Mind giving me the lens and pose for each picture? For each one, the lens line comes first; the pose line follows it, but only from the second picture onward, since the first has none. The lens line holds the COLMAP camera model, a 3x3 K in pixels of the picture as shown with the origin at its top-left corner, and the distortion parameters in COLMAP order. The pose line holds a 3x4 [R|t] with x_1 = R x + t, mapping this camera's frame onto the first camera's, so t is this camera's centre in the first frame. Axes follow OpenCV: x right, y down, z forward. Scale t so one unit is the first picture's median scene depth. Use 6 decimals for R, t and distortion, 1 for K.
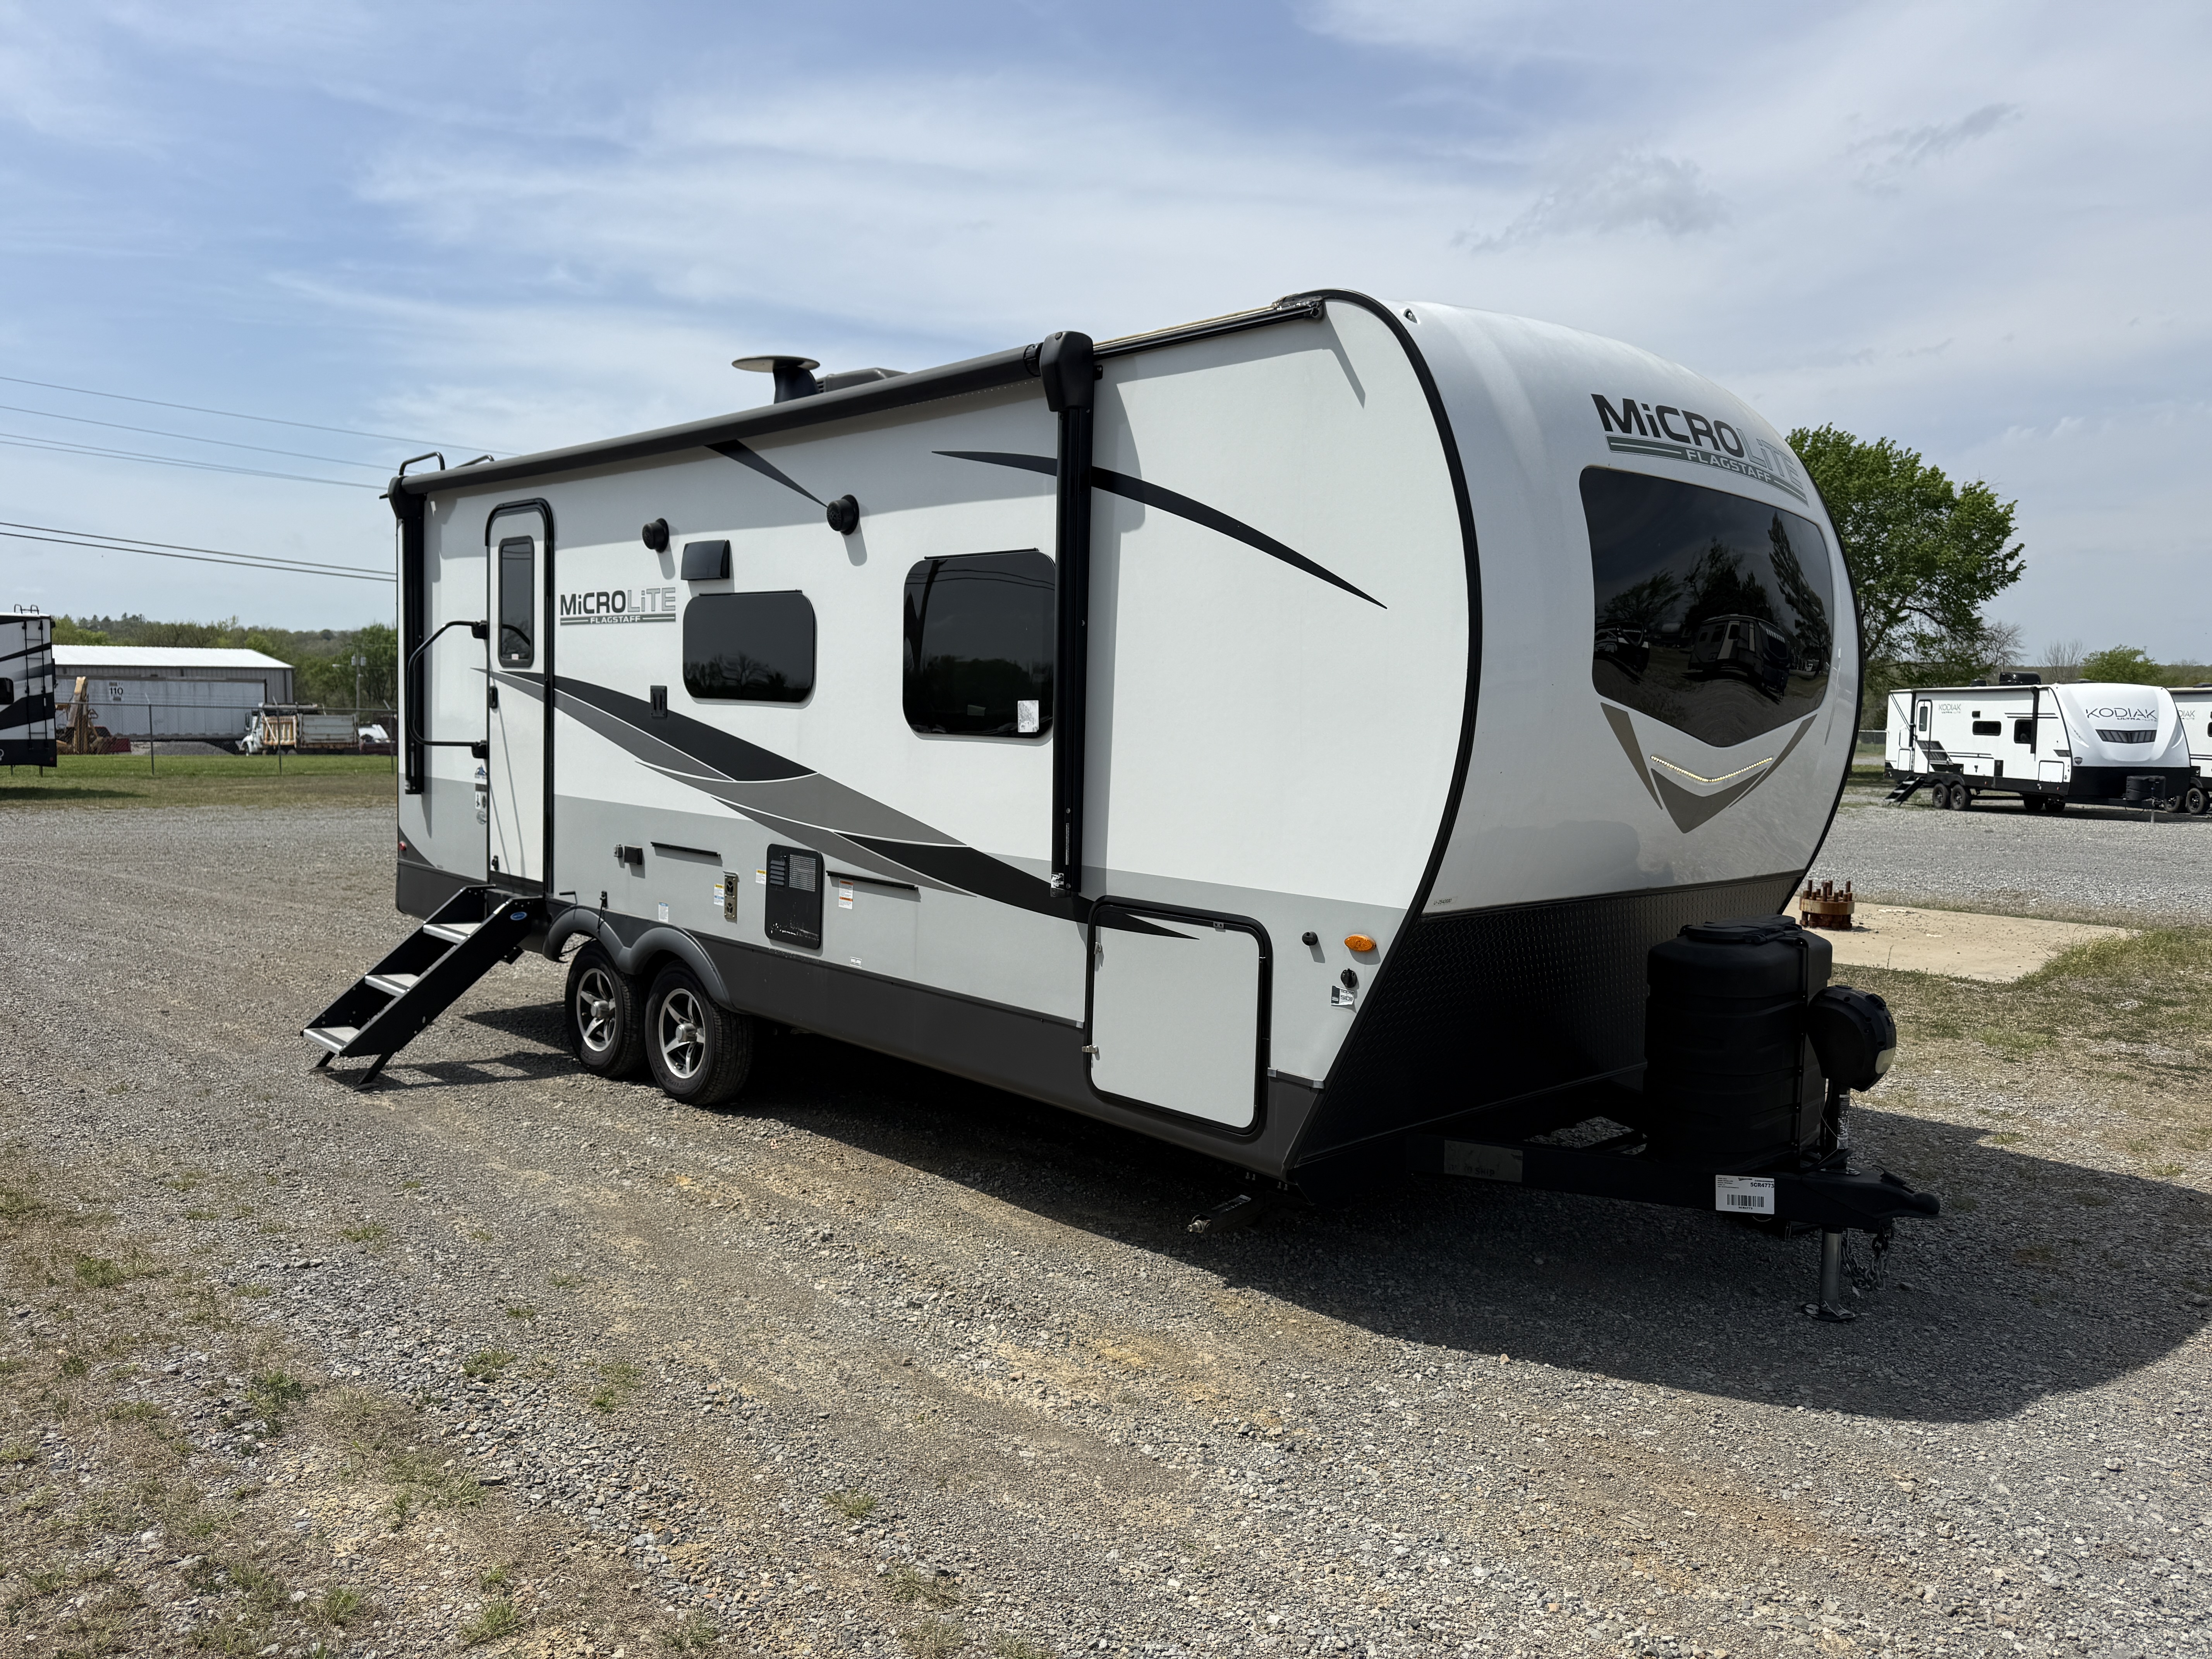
lens RADIAL K [[1549.7, 0, 1111.7], [0, 1549.7, 835.8], [0, 0, 1]] dist [0.117454, -0.153193]
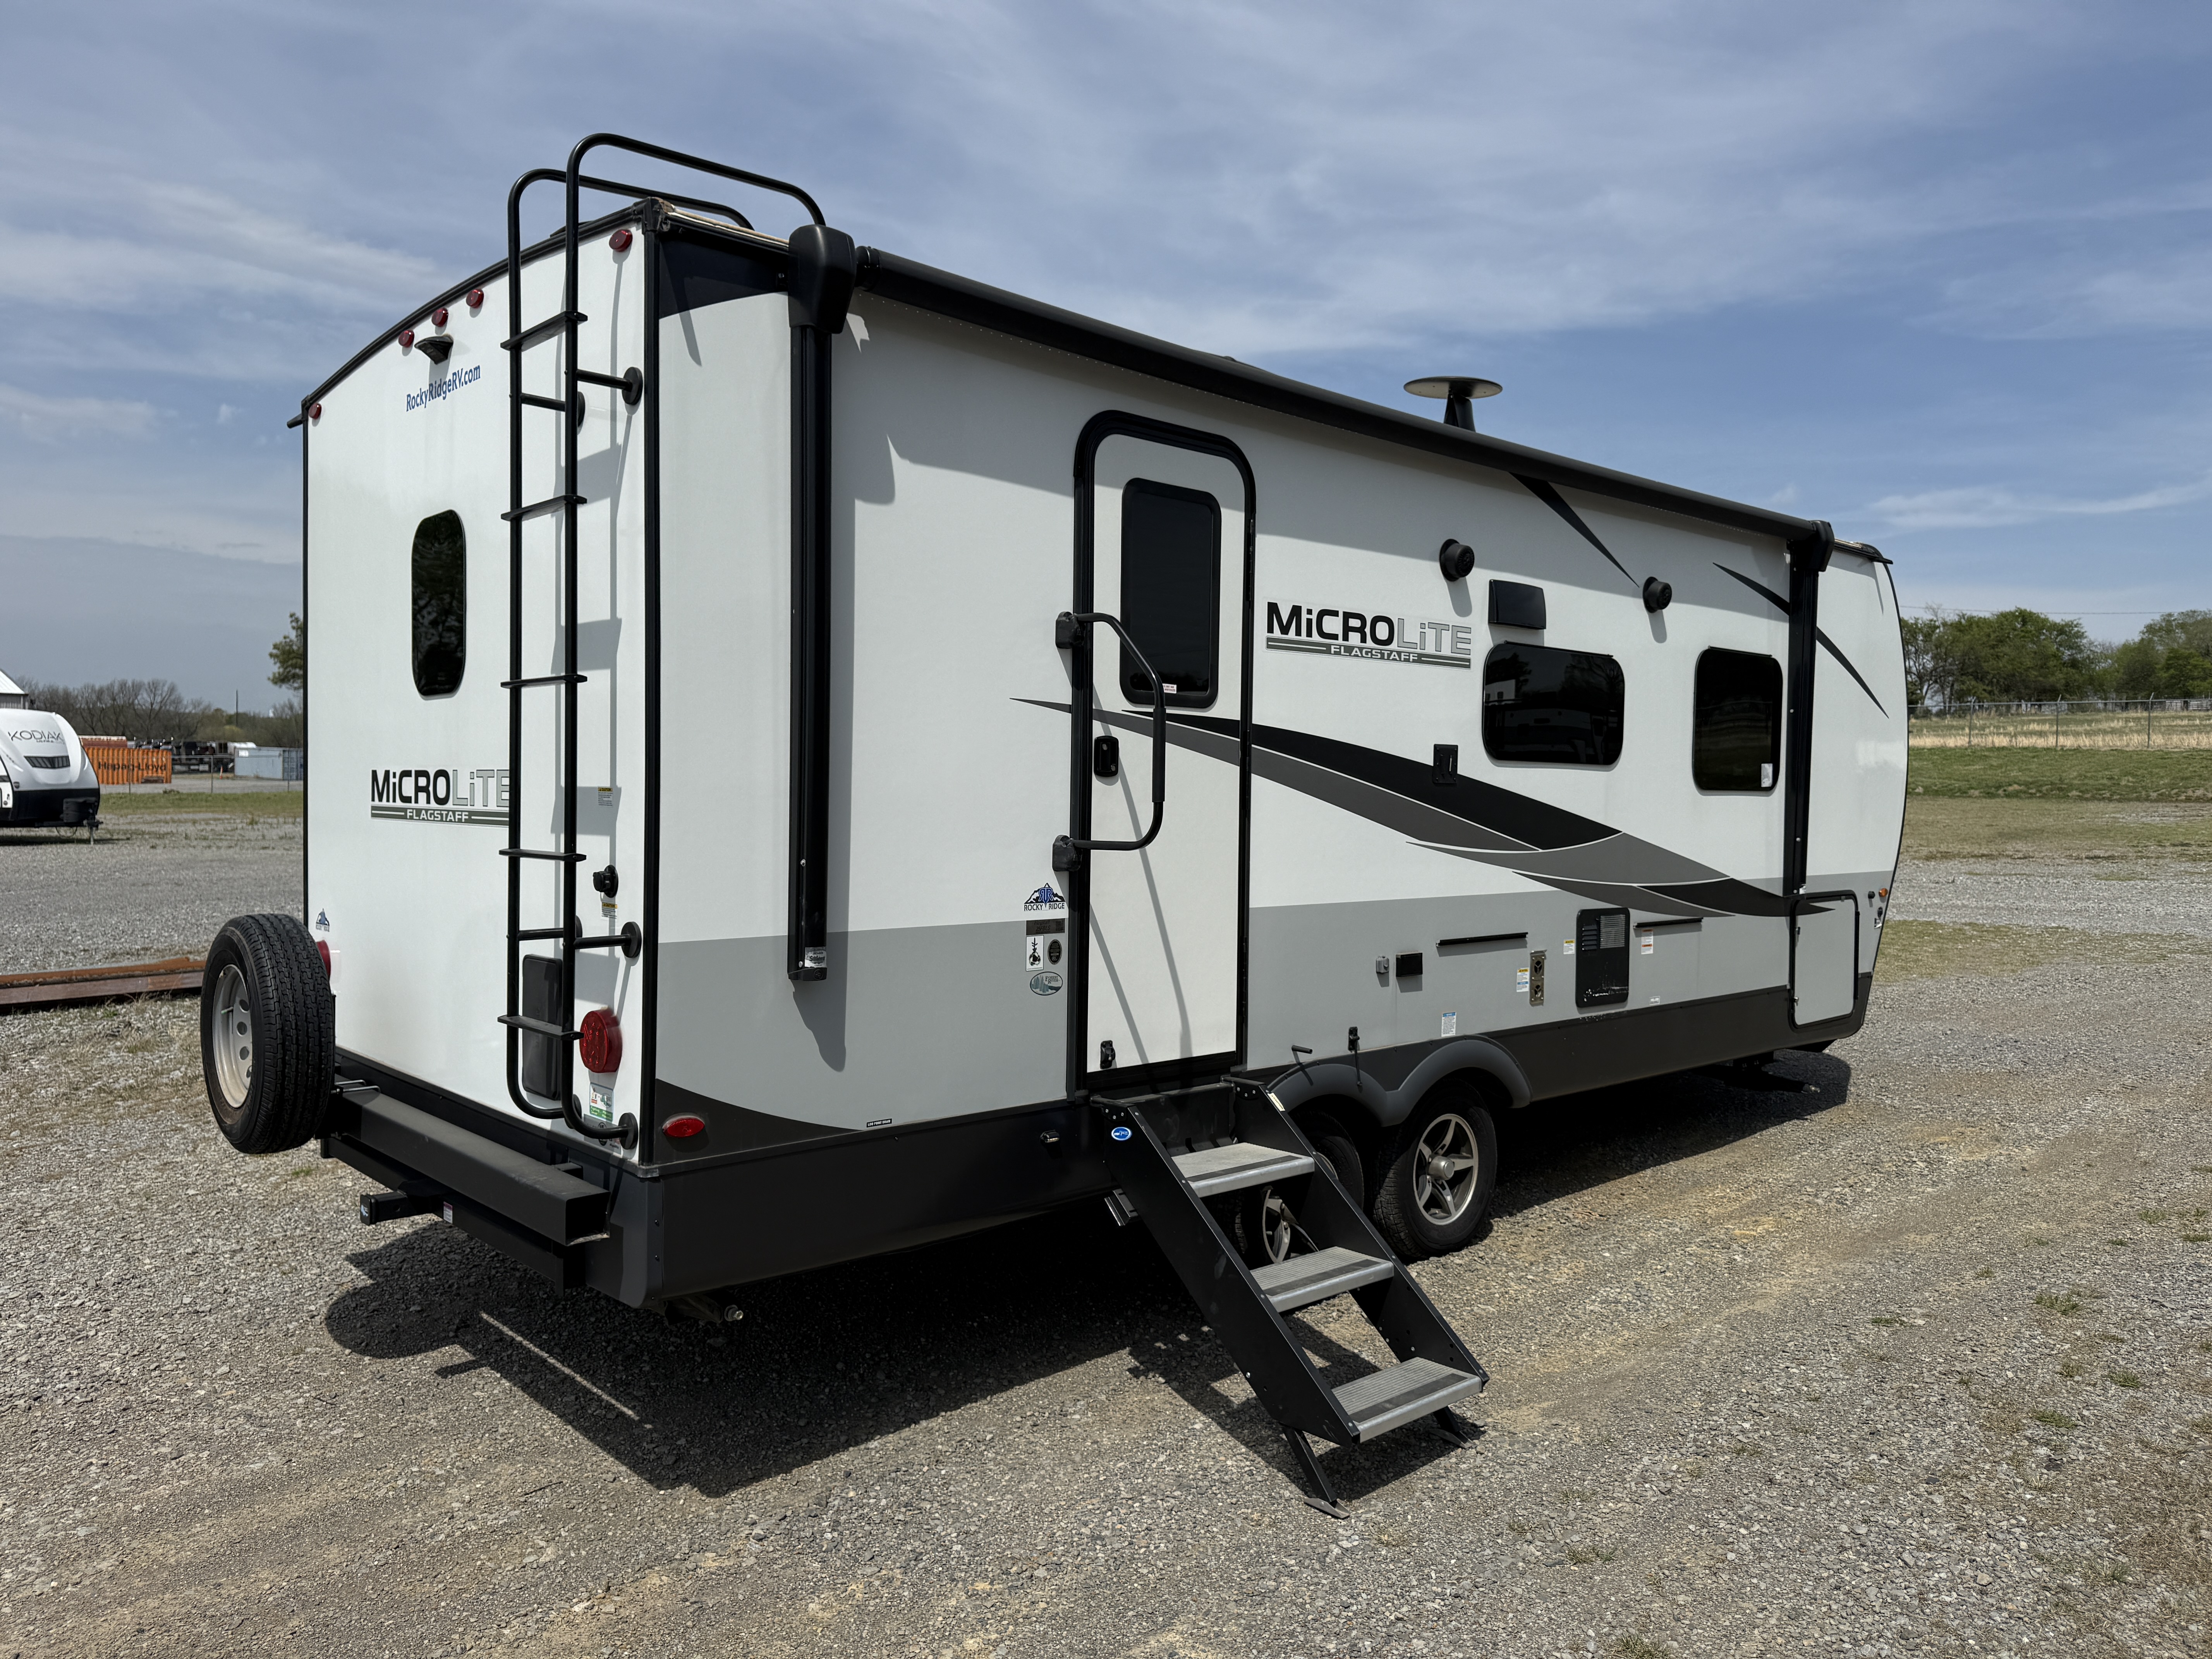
lens RADIAL K [[1549.7, 0, 1111.7], [0, 1549.7, 835.8], [0, 0, 1]] dist [0.117454, -0.153193]
pose [[0.034925, -0.061050, 0.997524, -1.184770], [0.067062, 0.996026, 0.058610, -0.116325], [-0.997137, 0.064849, 0.038880, 1.233510]]
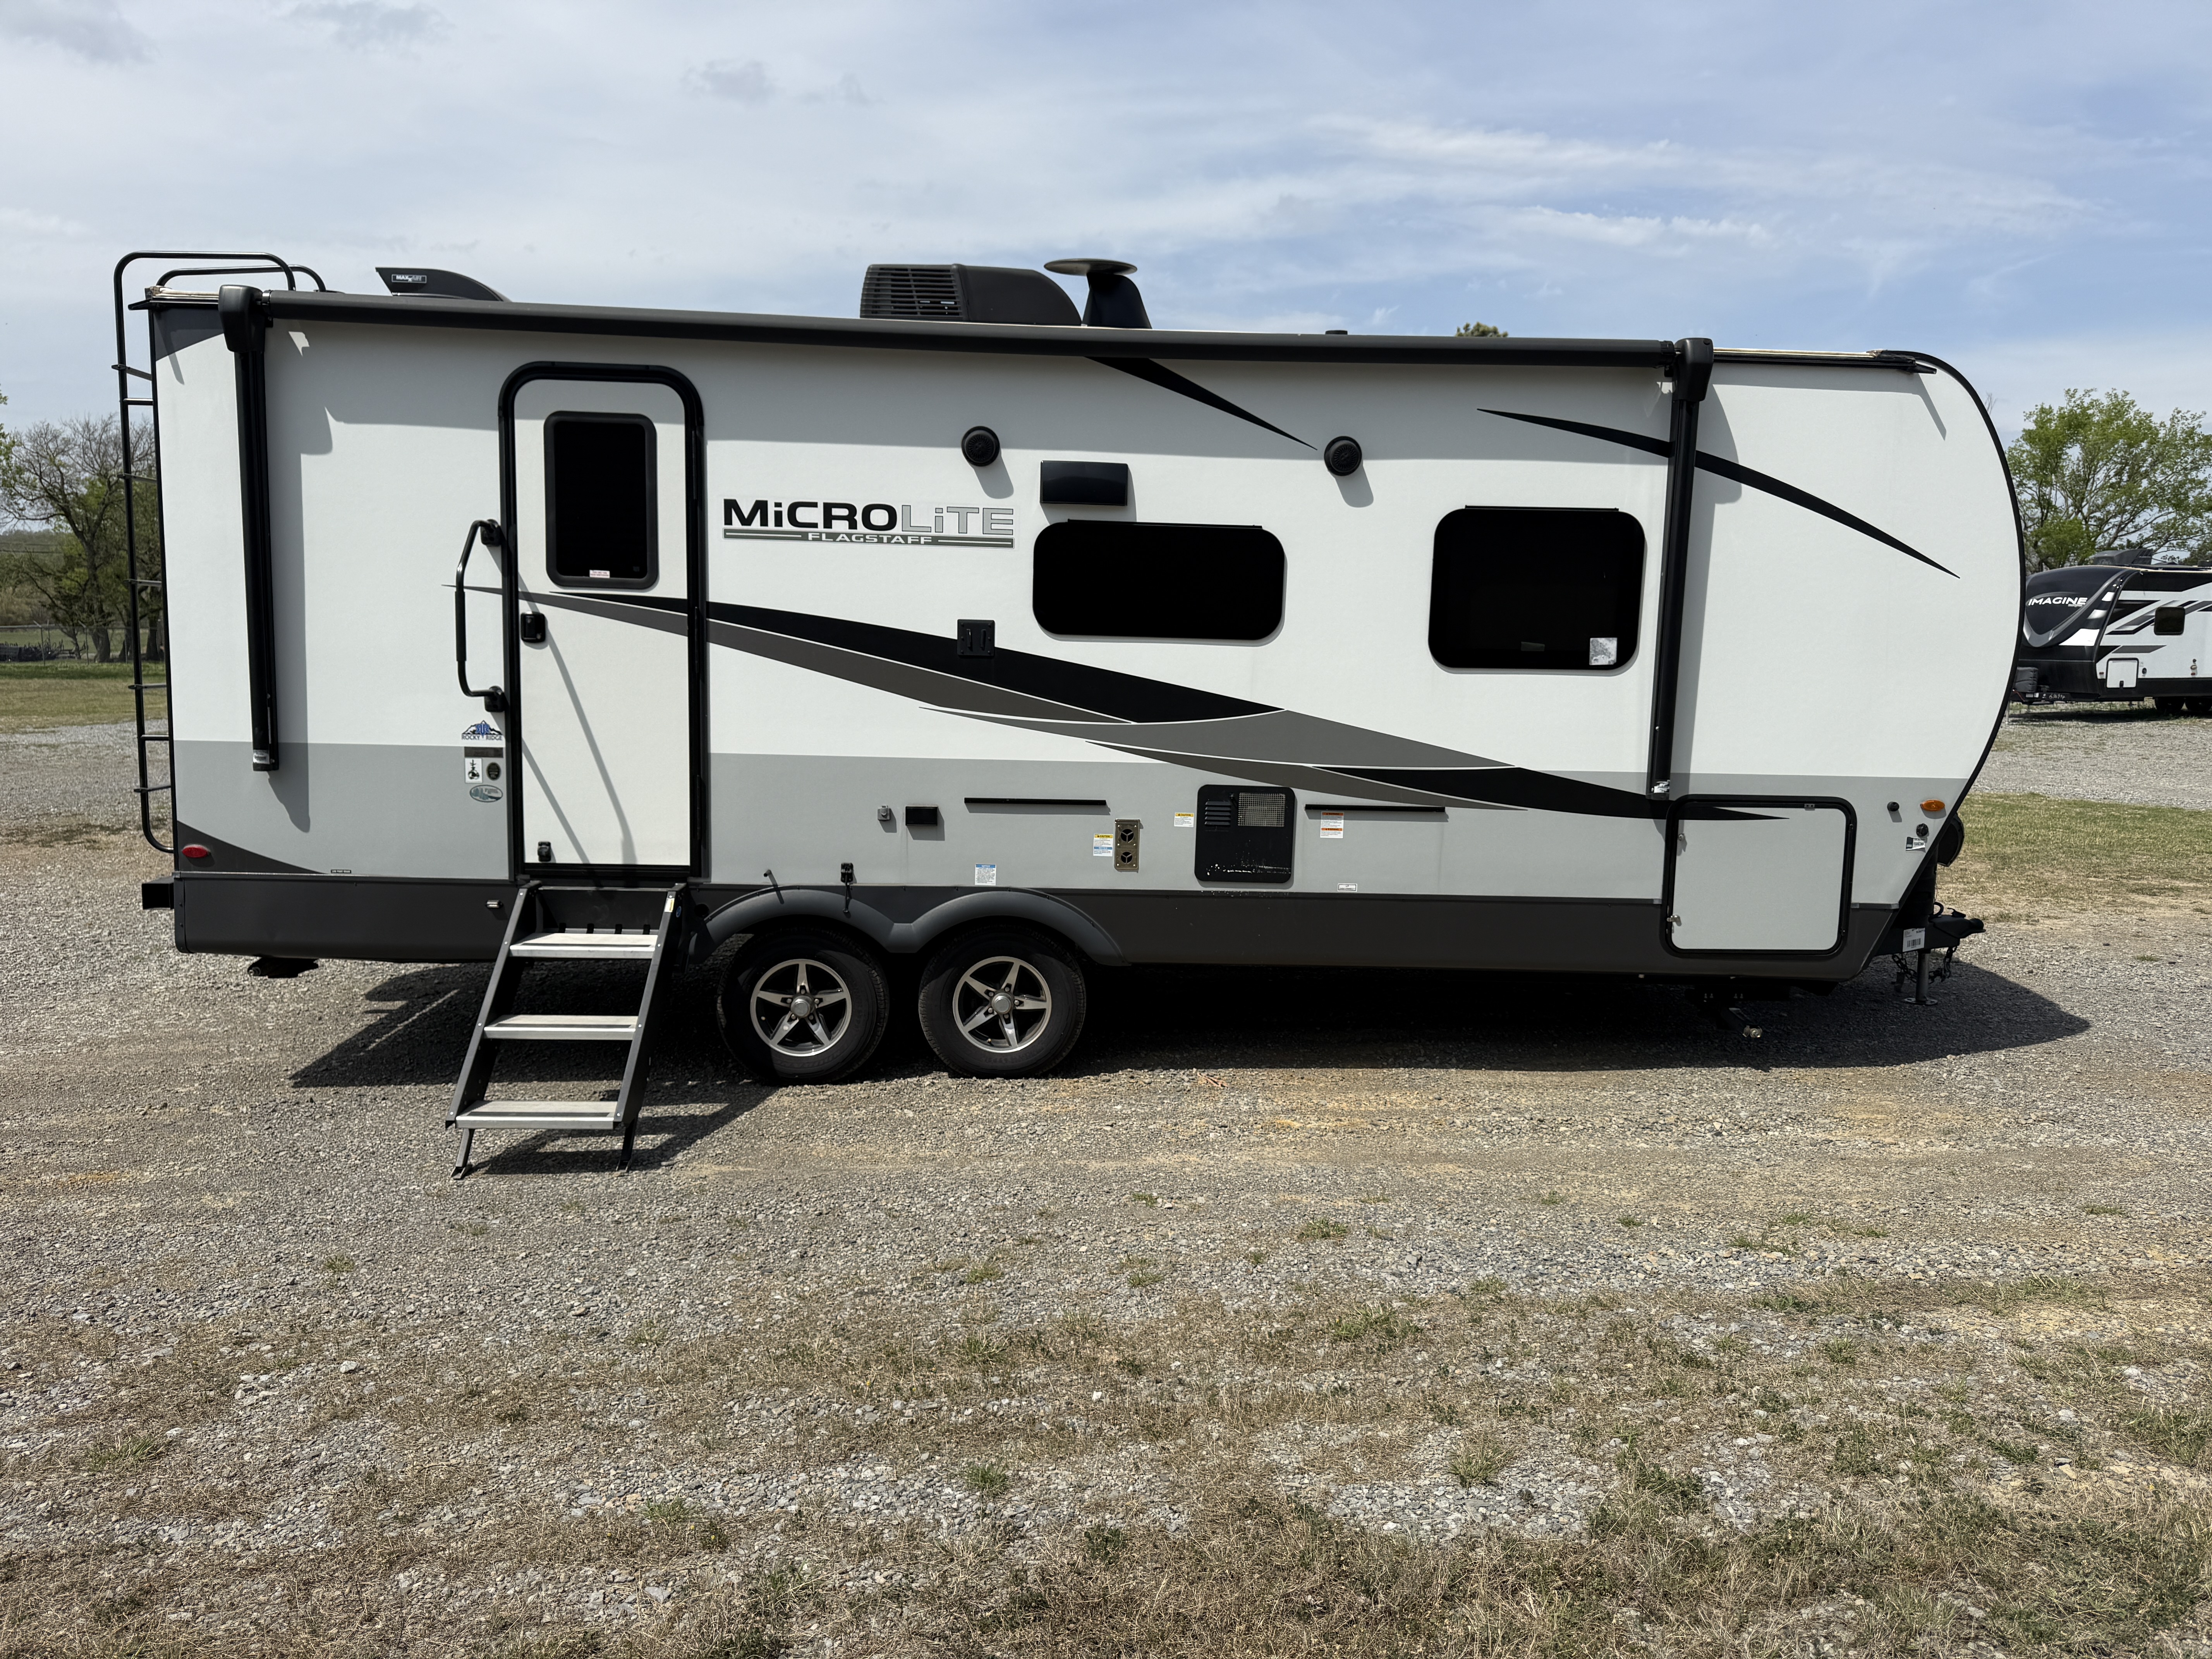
lens RADIAL K [[1549.7, 0, 1111.7], [0, 1549.7, 835.8], [0, 0, 1]] dist [0.117454, -0.153193]
pose [[0.662231, -0.109787, 0.741213, -0.970542], [0.056284, 0.993702, 0.096899, -0.059937], [-0.747182, -0.022451, 0.664240, 0.388682]]
